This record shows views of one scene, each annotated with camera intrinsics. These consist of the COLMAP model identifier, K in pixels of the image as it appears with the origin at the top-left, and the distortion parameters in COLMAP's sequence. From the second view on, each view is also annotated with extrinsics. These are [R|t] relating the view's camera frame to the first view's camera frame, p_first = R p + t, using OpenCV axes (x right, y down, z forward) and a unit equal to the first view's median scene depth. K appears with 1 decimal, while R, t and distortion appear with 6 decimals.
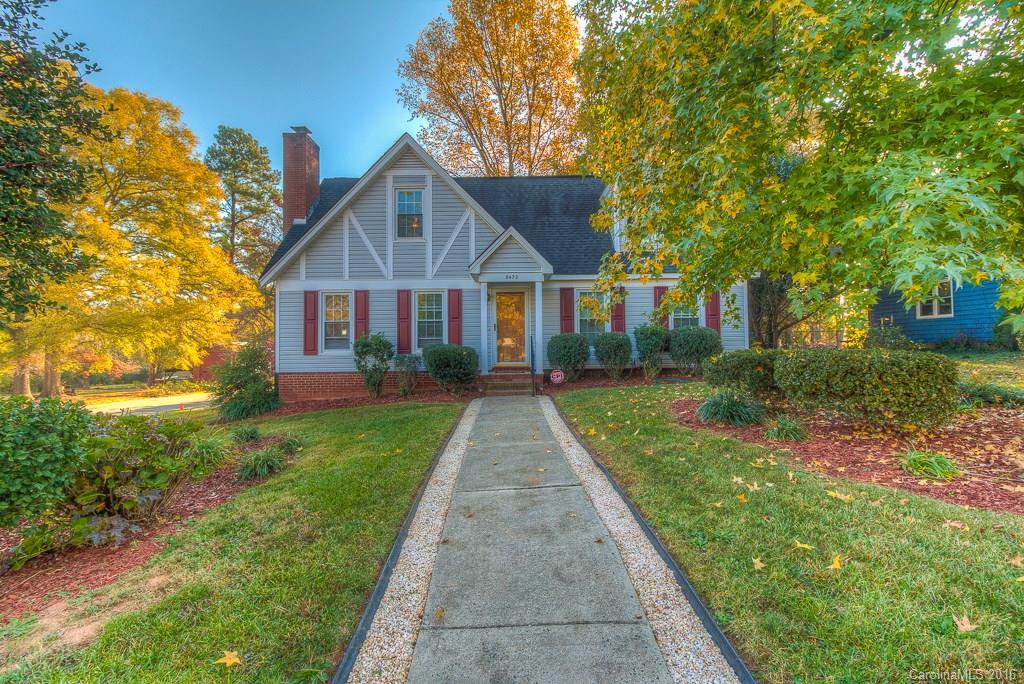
lens RADIAL K [[465.2, 0, 510.2], [0, 465.2, 330.3], [0, 0, 1]] dist [0.012653, -0.009417]
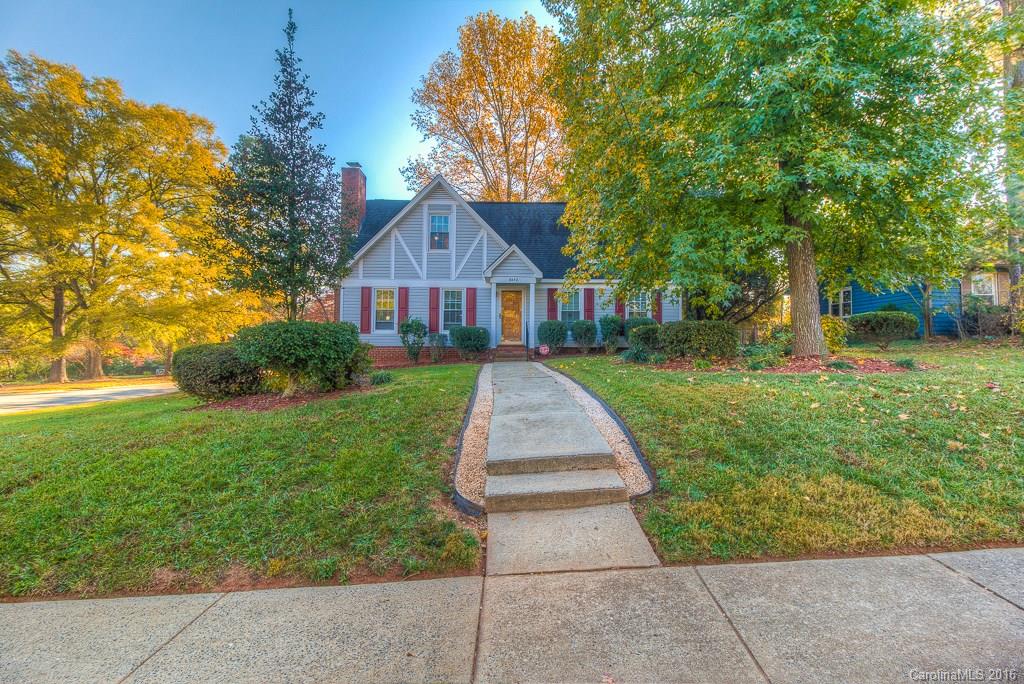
lens RADIAL K [[465.2, 0, 510.2], [0, 465.2, 330.3], [0, 0, 1]] dist [0.012653, -0.009417]
pose [[0.999661, 0.018330, 0.018465, -0.027324], [-0.018225, 0.999817, -0.005838, 0.043658], [-0.018569, 0.005499, 0.999812, -0.379147]]
